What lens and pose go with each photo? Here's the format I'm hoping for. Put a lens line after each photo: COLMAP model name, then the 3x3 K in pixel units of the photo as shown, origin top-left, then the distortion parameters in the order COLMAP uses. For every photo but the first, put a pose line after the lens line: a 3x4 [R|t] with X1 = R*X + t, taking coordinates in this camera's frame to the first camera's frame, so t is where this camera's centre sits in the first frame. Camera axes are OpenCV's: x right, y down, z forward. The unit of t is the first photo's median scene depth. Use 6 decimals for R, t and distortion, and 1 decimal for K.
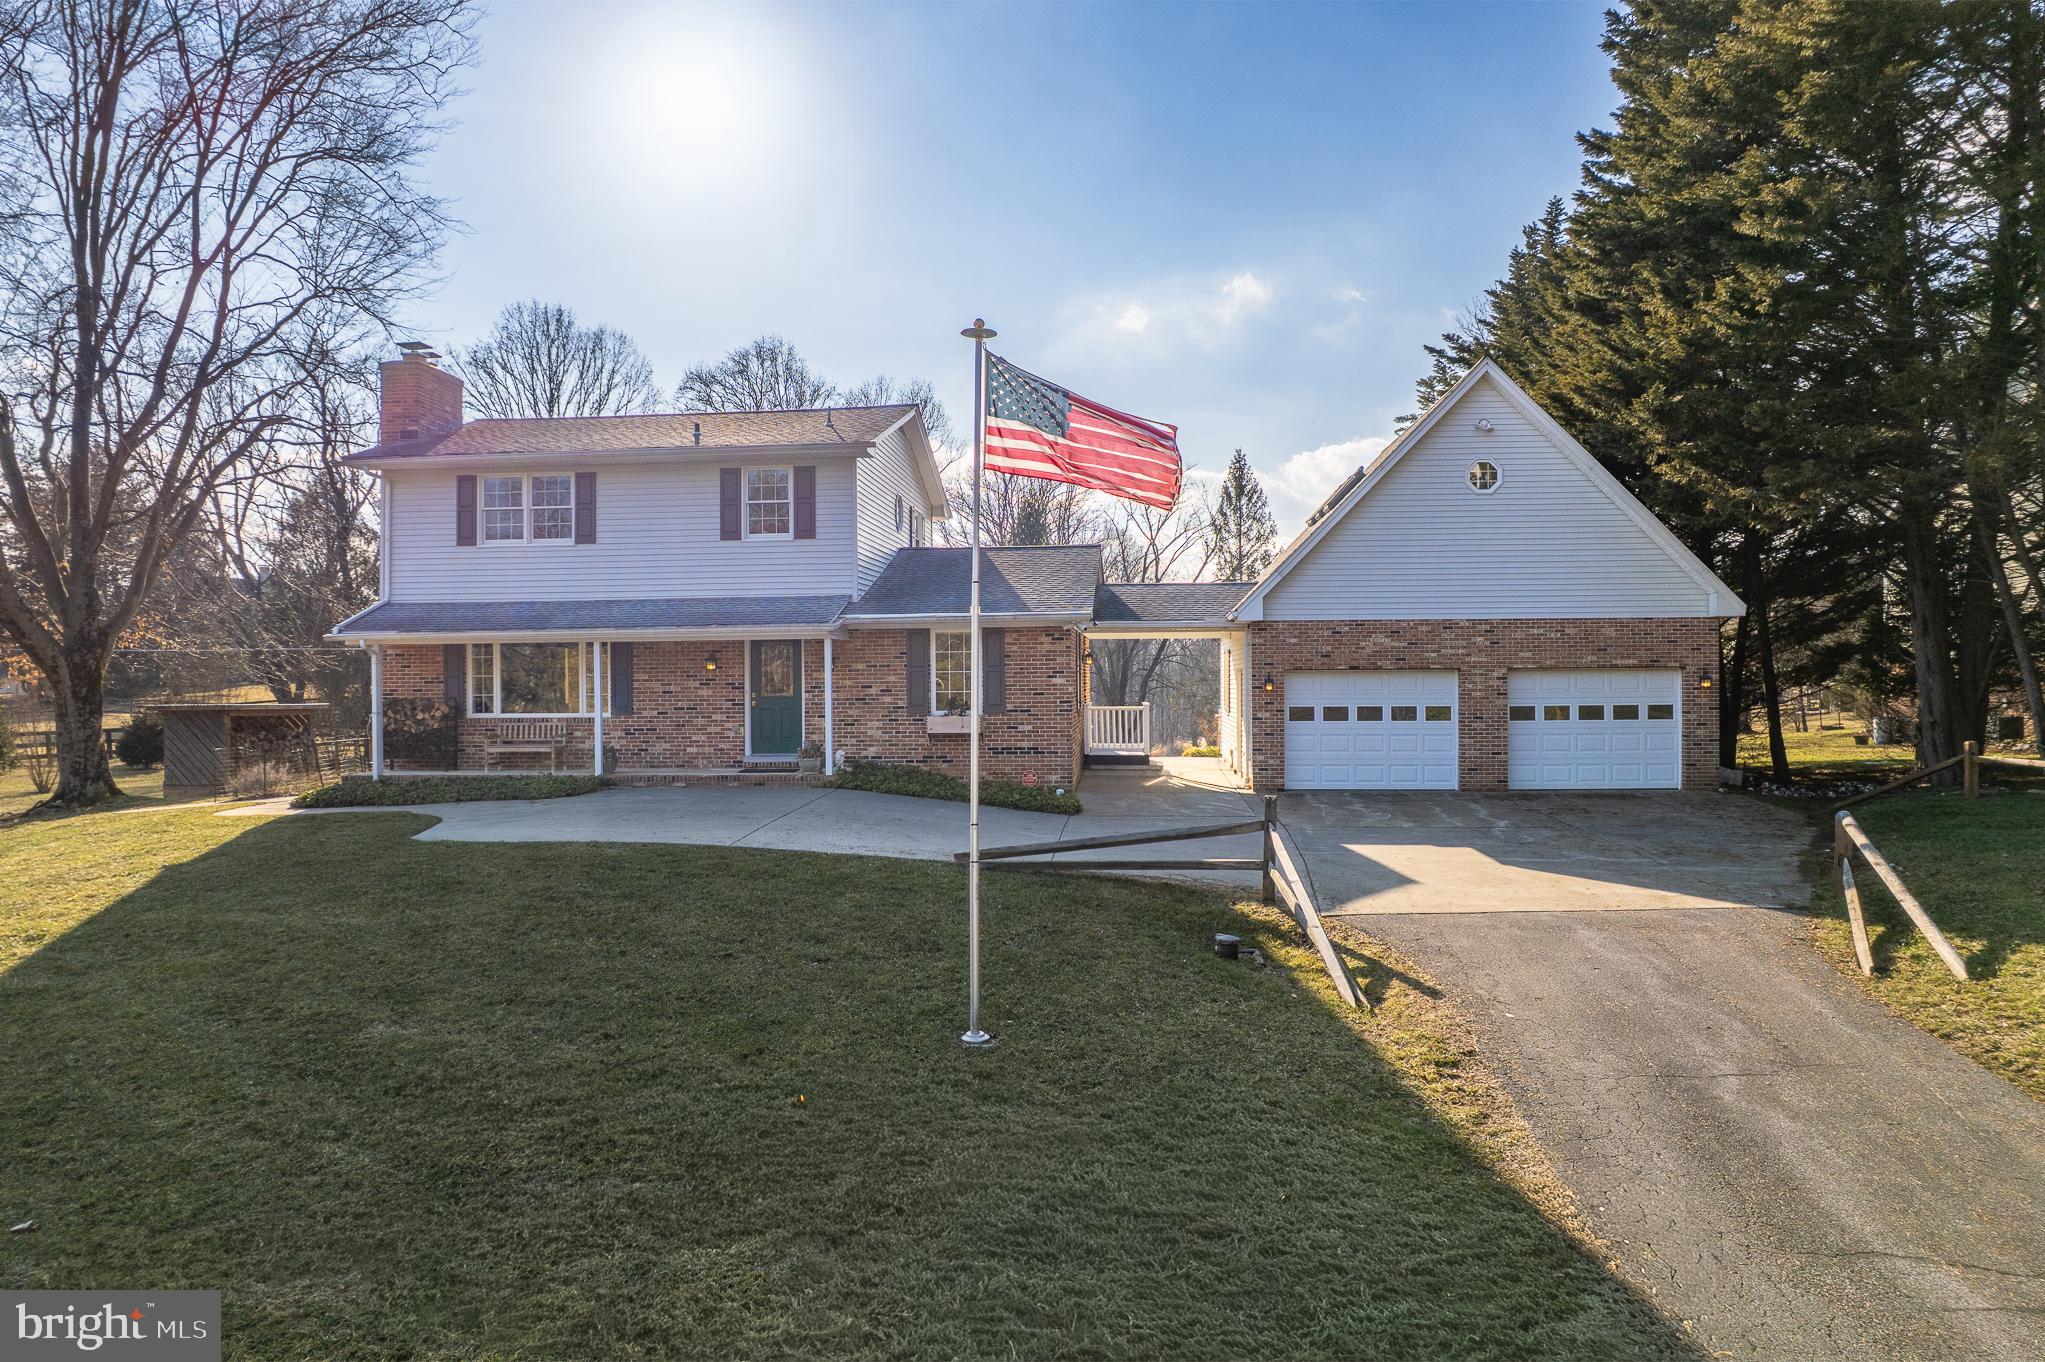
lens RADIAL K [[1306.2, 0, 1022.5], [0, 1306.2, 701.6], [0, 0, 1]] dist [-0.061552, 0.041597]
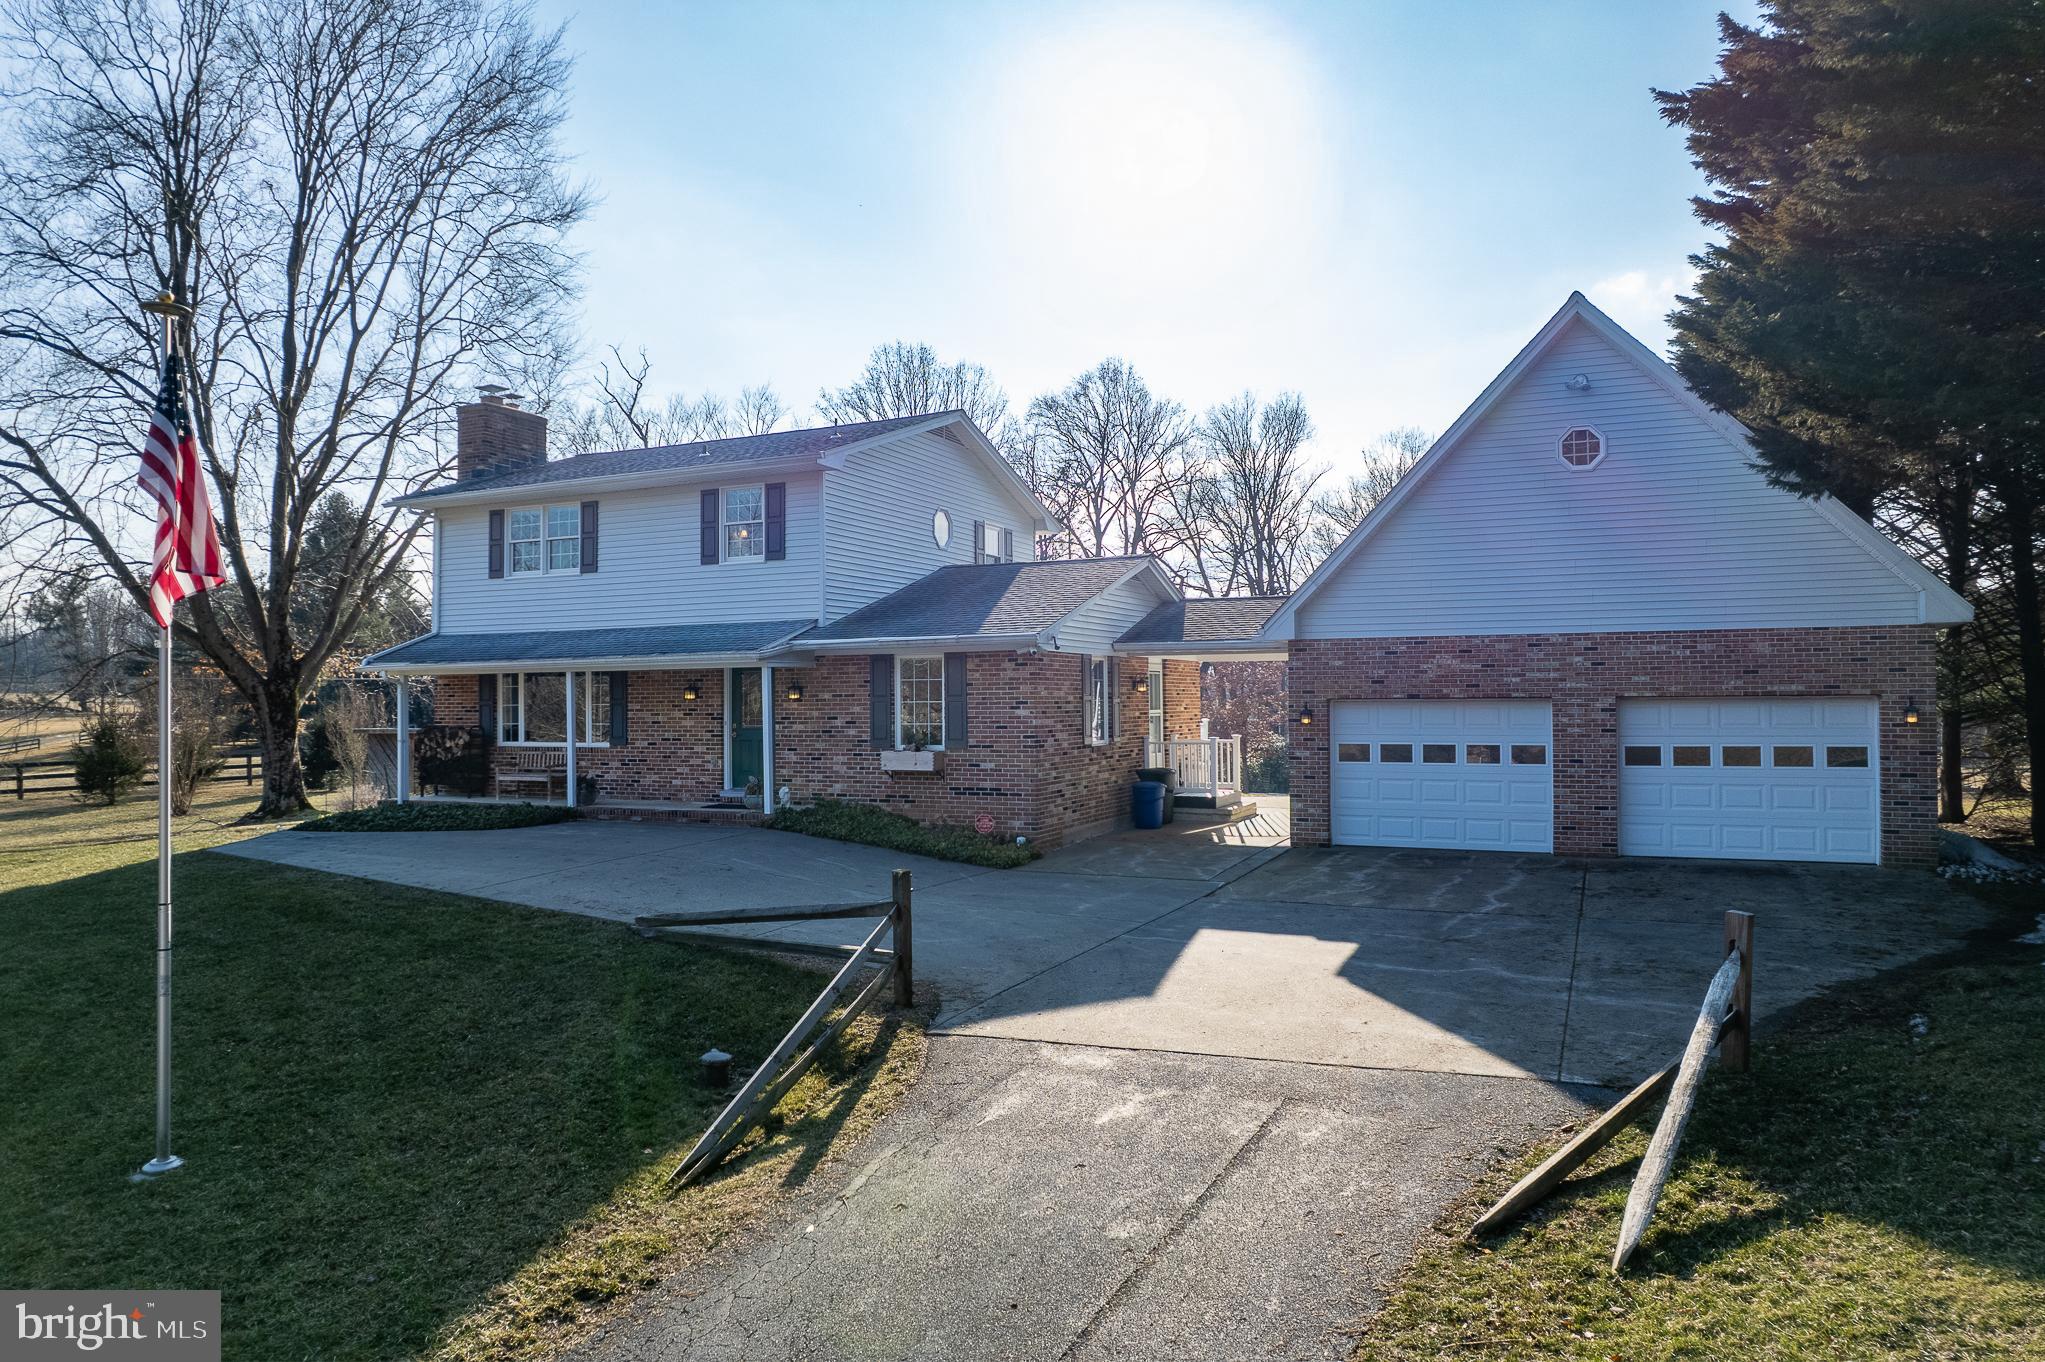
lens RADIAL K [[1306.2, 0, 1029.6], [0, 1306.2, 702.8], [0, 0, 1]] dist [-0.061552, 0.041597]
pose [[0.943395, 0.001028, -0.331669, 0.308119], [-0.005902, 0.999889, -0.013688, -0.010081], [0.331618, 0.014871, 0.943297, 0.171902]]
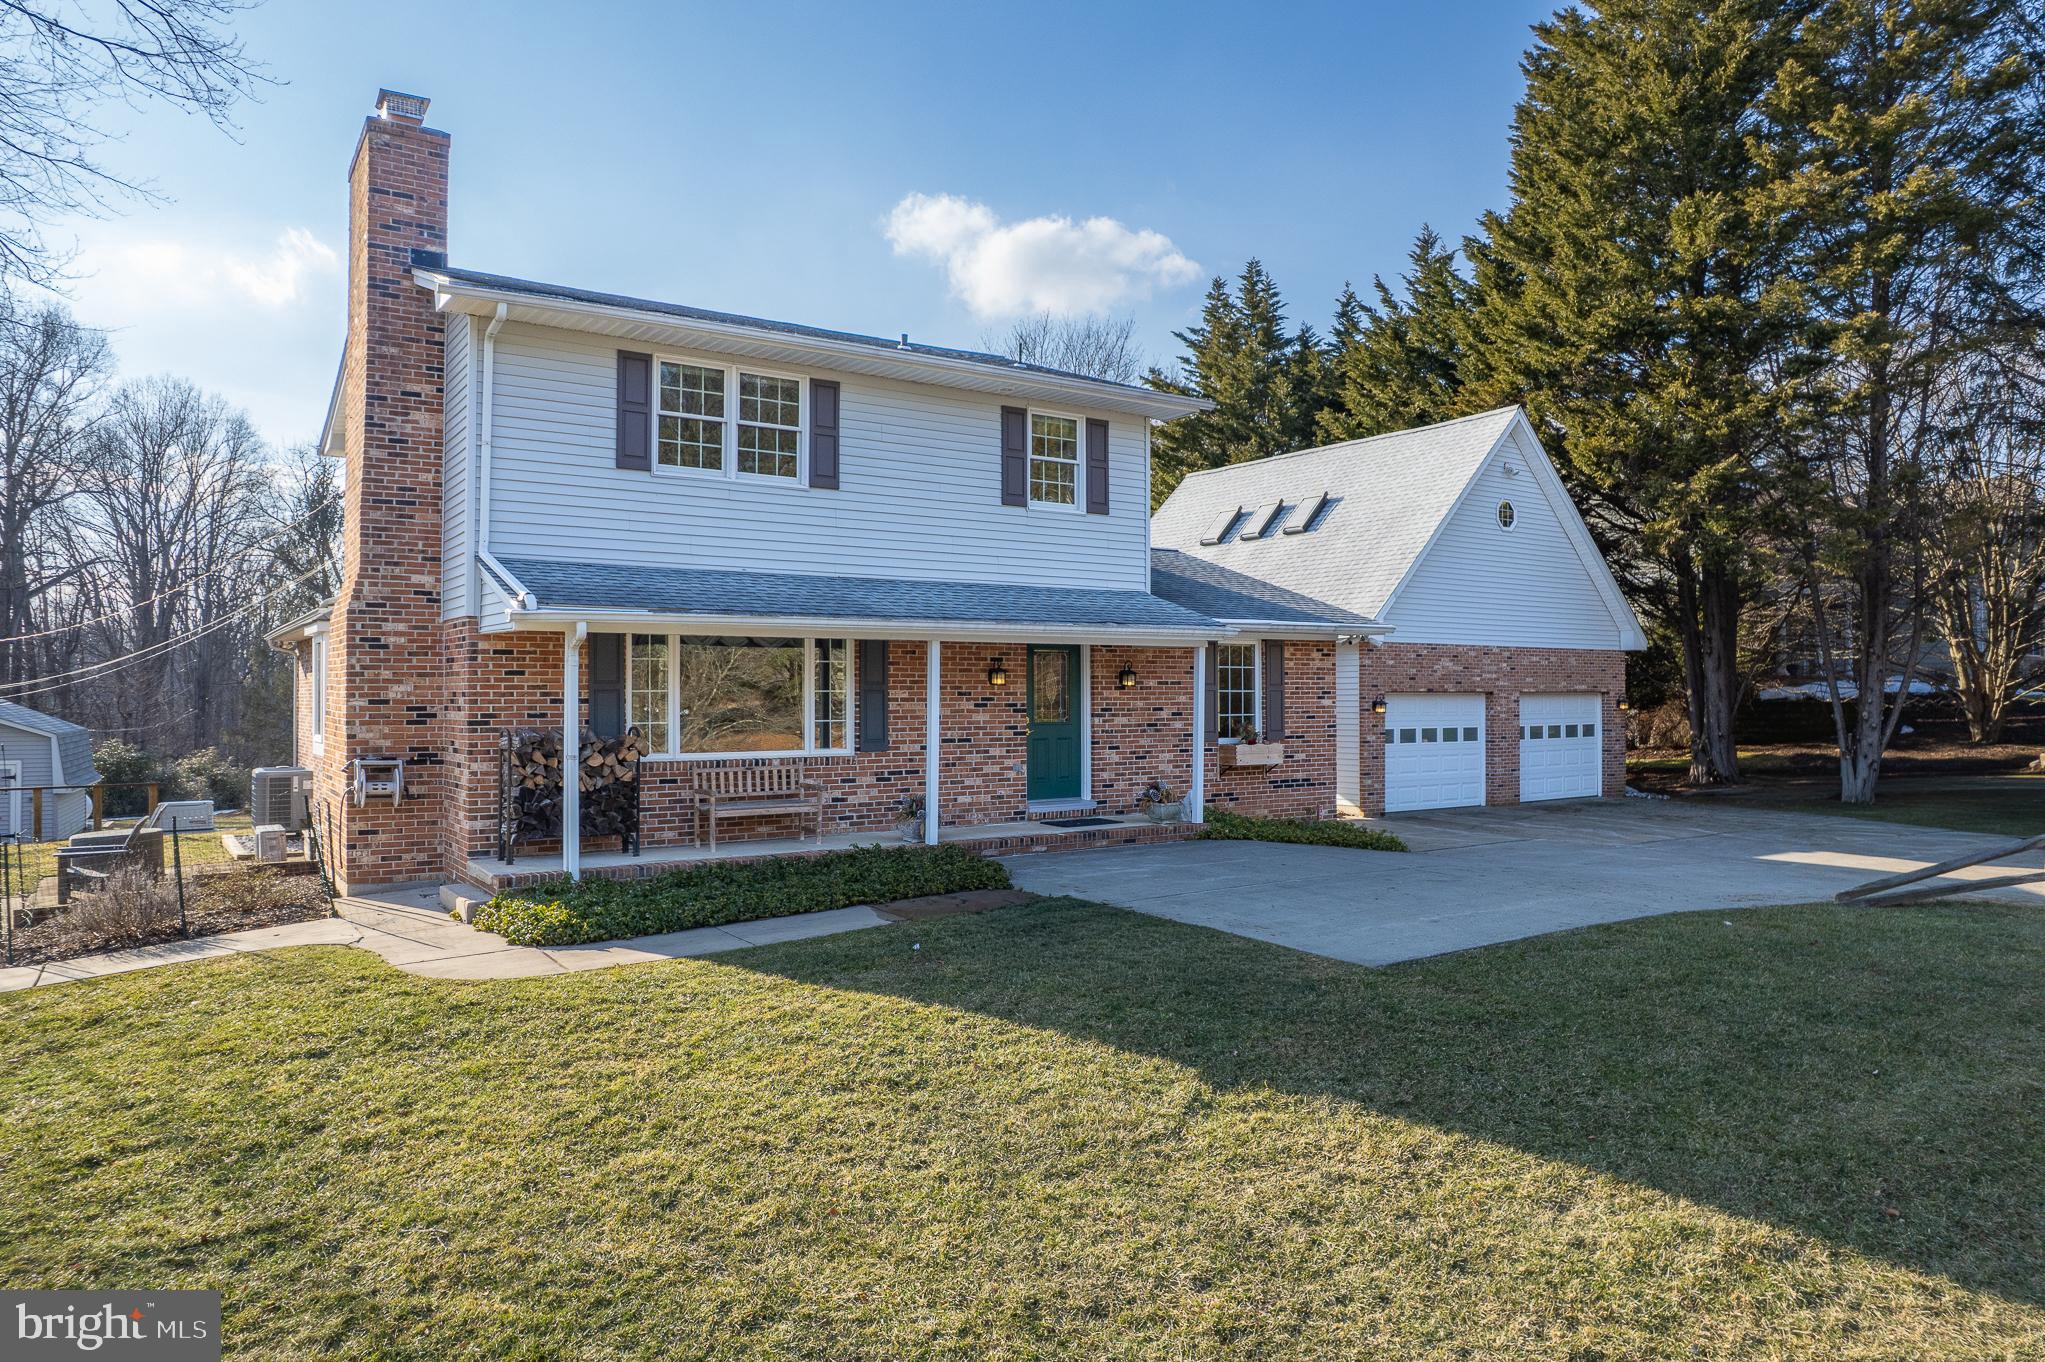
lens RADIAL K [[1306.2, 0, 1010.7], [0, 1306.2, 684.3], [0, 0, 1]] dist [-0.061552, 0.041597]
pose [[0.777344, 0.012236, 0.628957, -0.664207], [0.008595, 0.999511, -0.030067, -0.003289], [-0.629017, 0.028779, 0.776859, 0.430575]]
